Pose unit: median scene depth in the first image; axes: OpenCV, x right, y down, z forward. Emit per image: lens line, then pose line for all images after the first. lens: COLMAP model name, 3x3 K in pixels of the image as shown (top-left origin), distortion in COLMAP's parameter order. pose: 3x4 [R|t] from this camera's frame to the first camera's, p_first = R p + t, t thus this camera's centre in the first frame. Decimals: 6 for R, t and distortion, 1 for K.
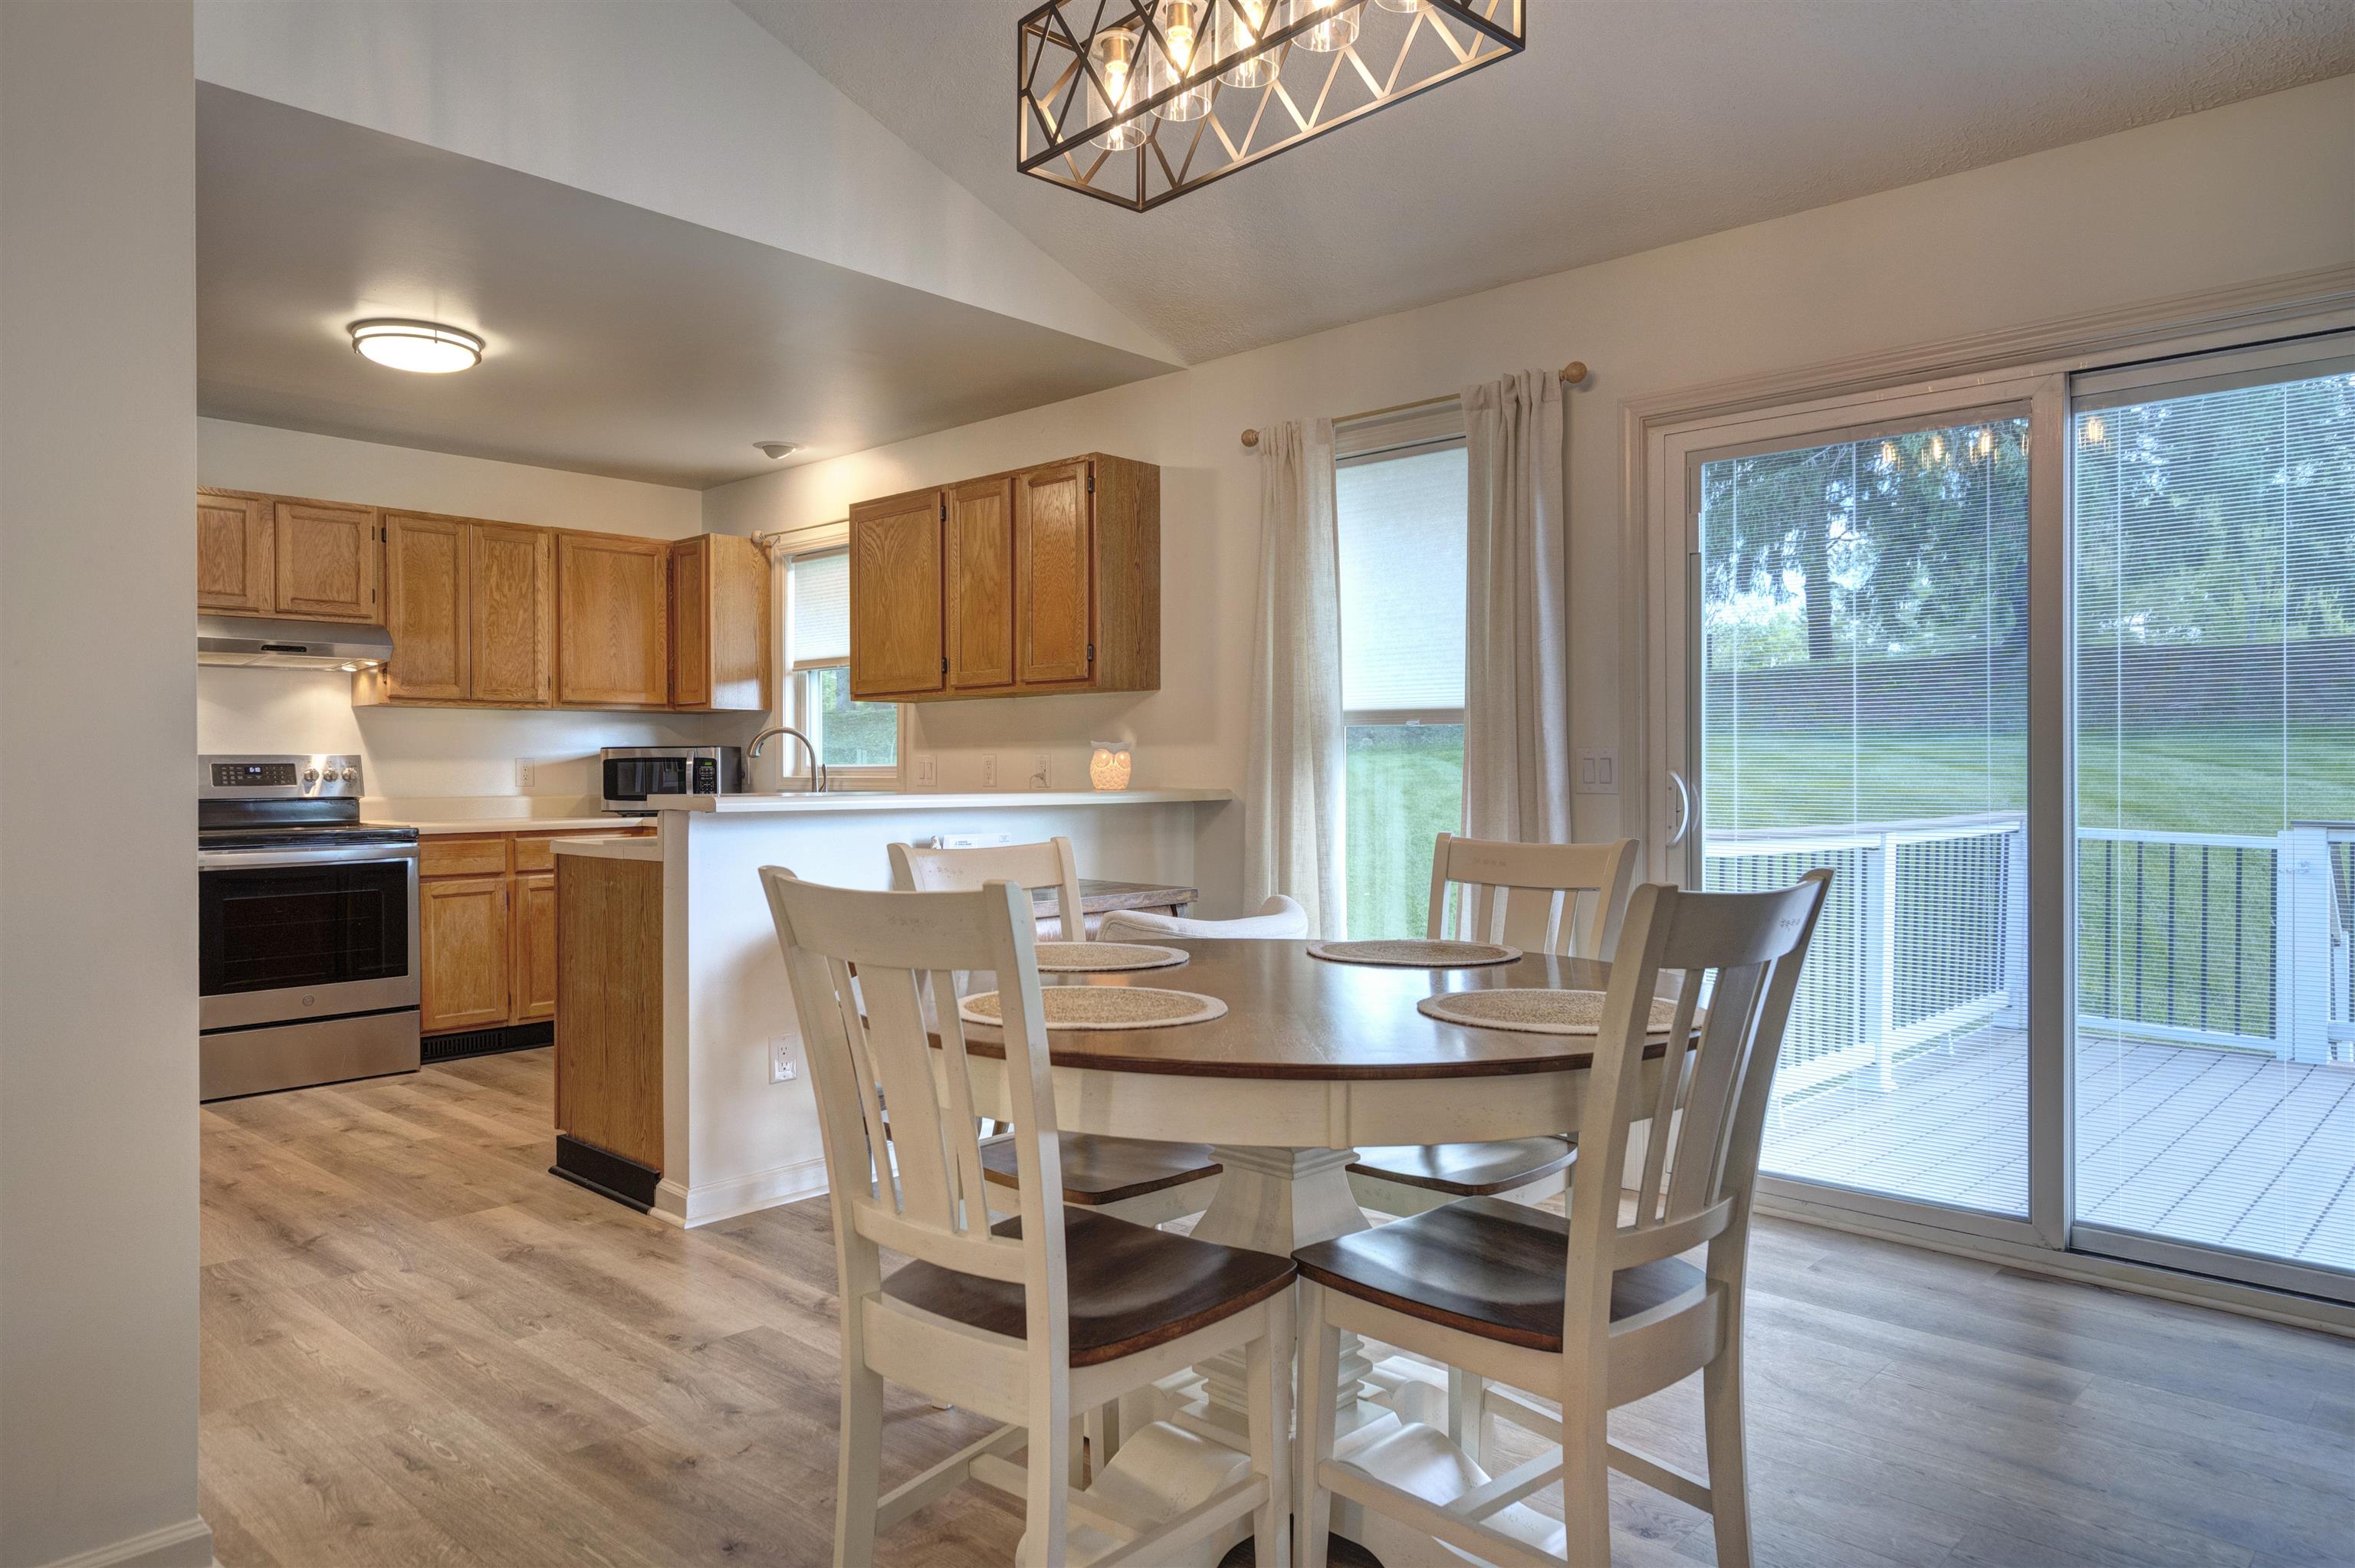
lens RADIAL K [[1497.0, 0, 1177.5], [0, 1497.0, 784.0], [0, 0, 1]] dist [-0.007558, -0.001196]
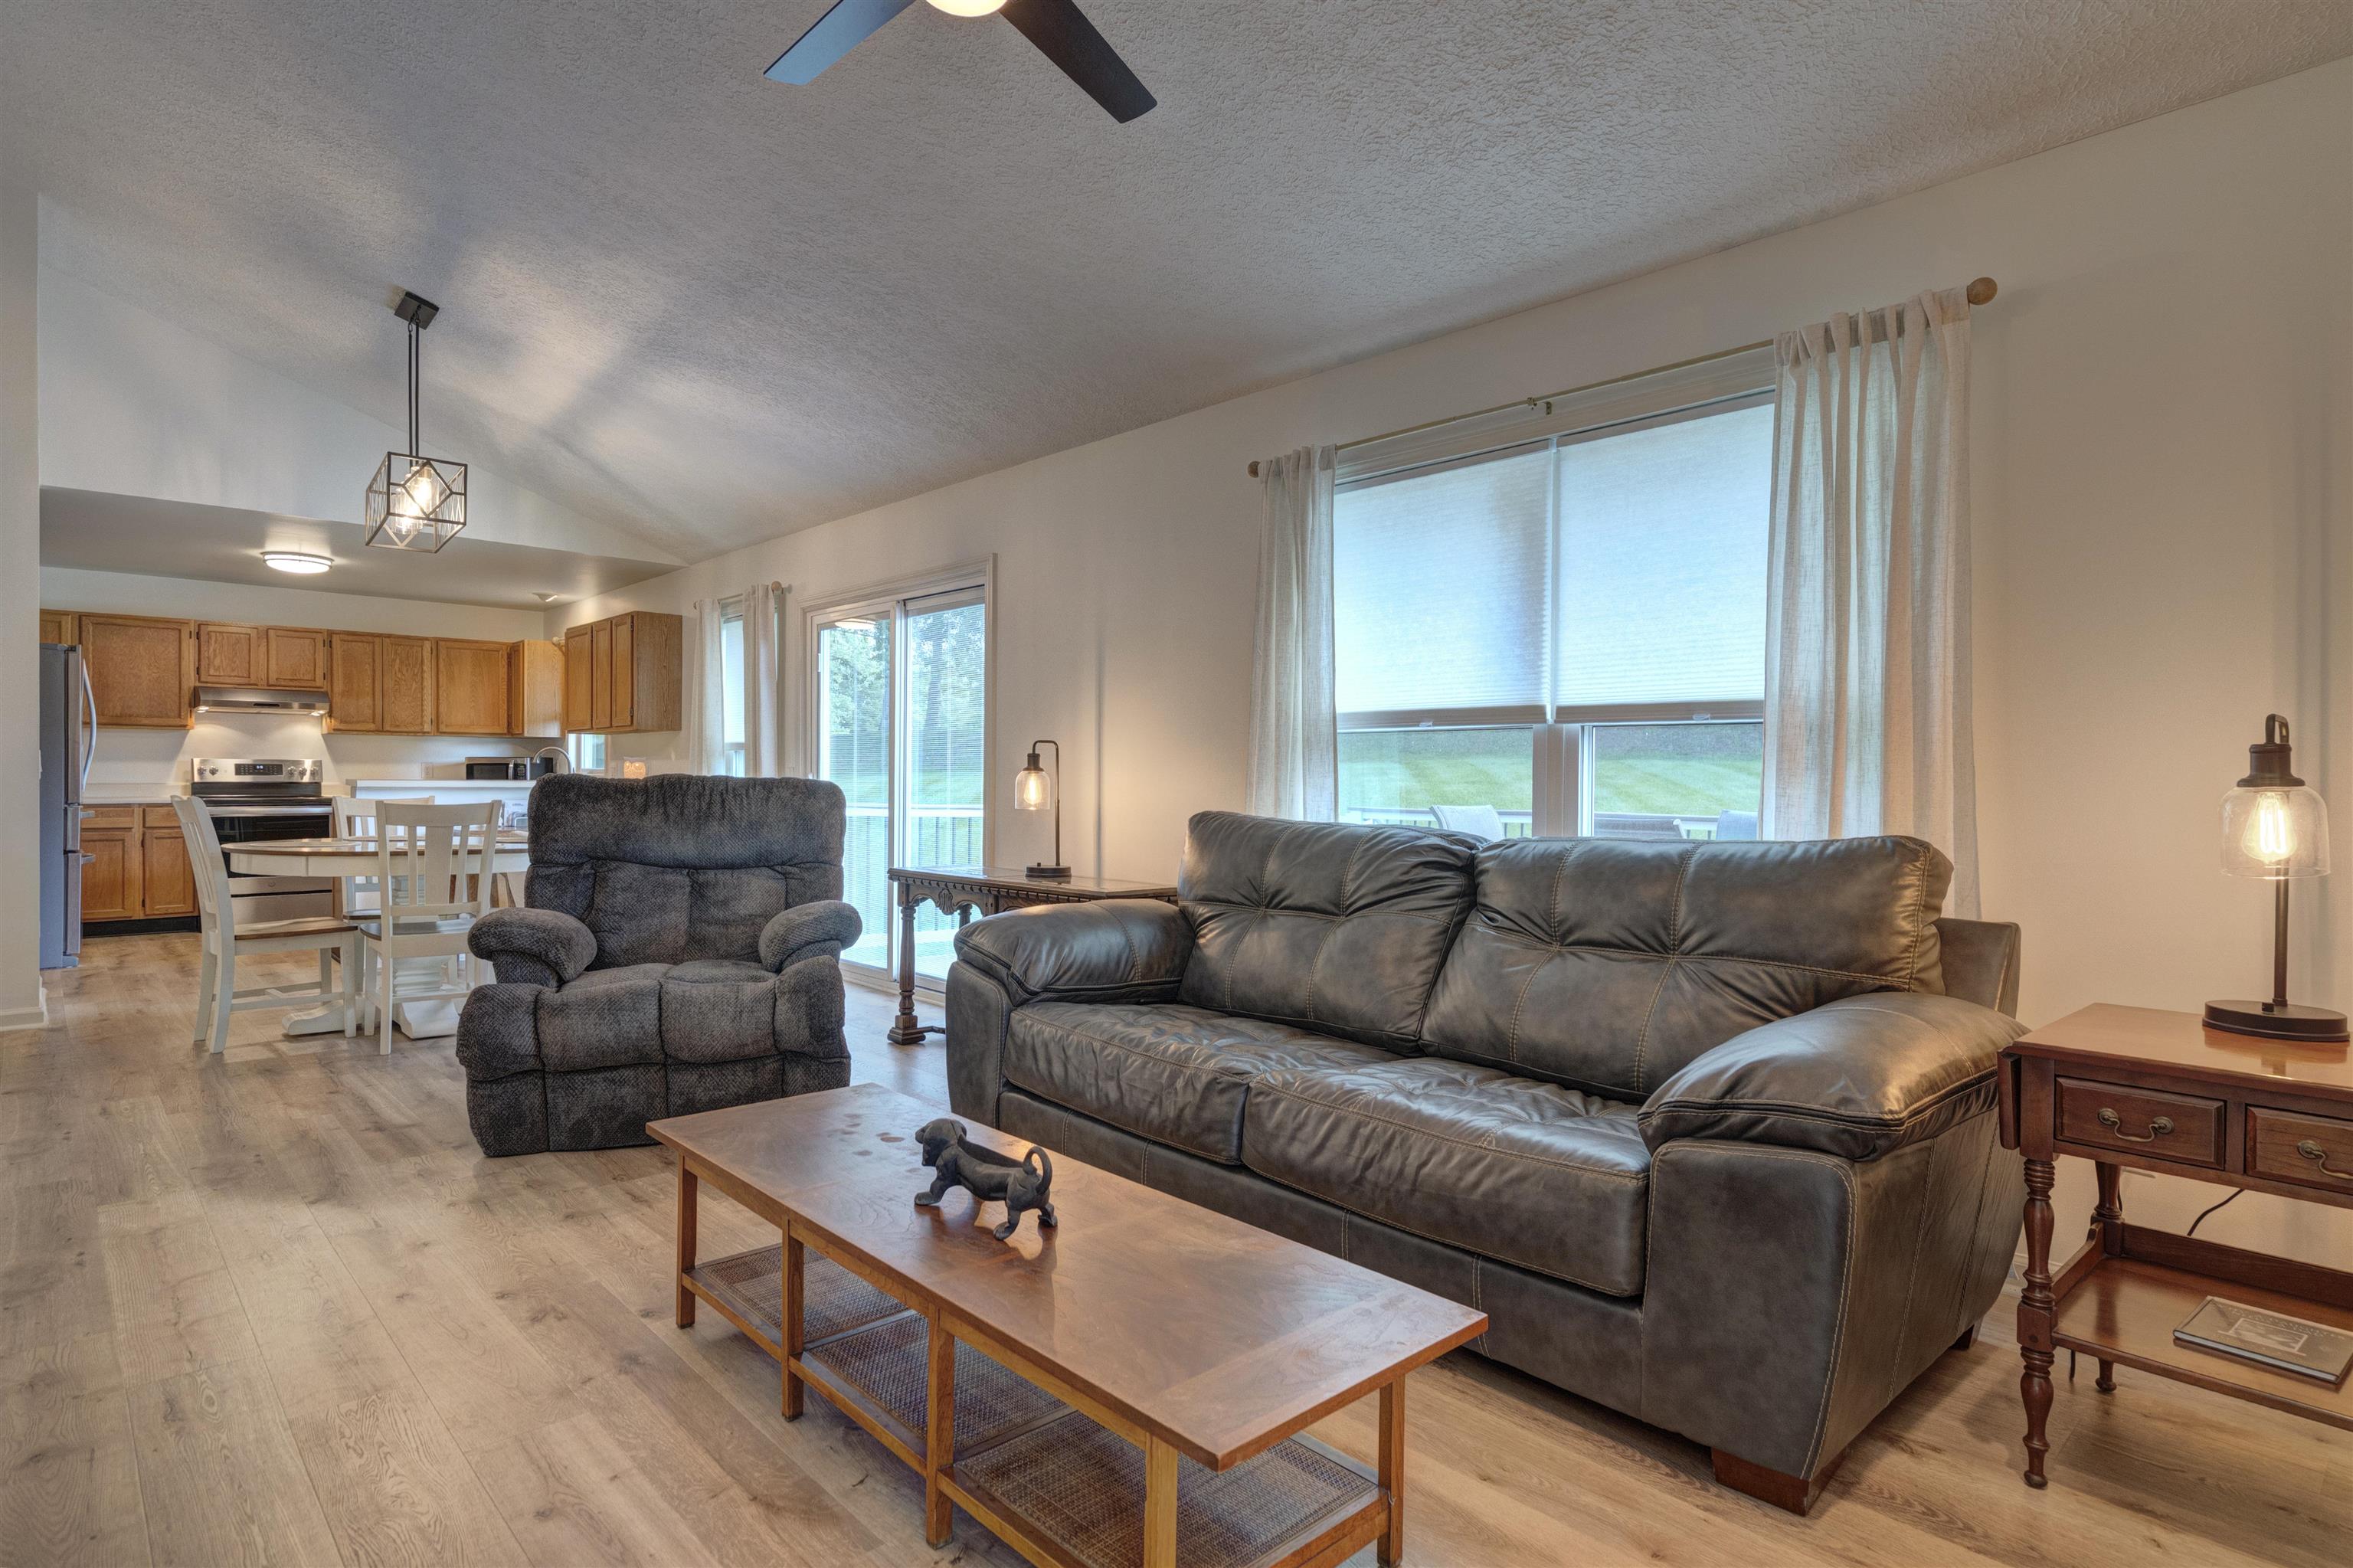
lens RADIAL K [[1238.8, 0, 1176.5], [0, 1238.8, 784.0], [0, 0, 1]] dist [0.002960, 0.000326]
pose [[0.998103, 0.009725, -0.060801, 0.616892], [-0.010270, 0.999910, -0.008659, 0.013077], [0.060712, 0.009267, 0.998112, -0.487752]]
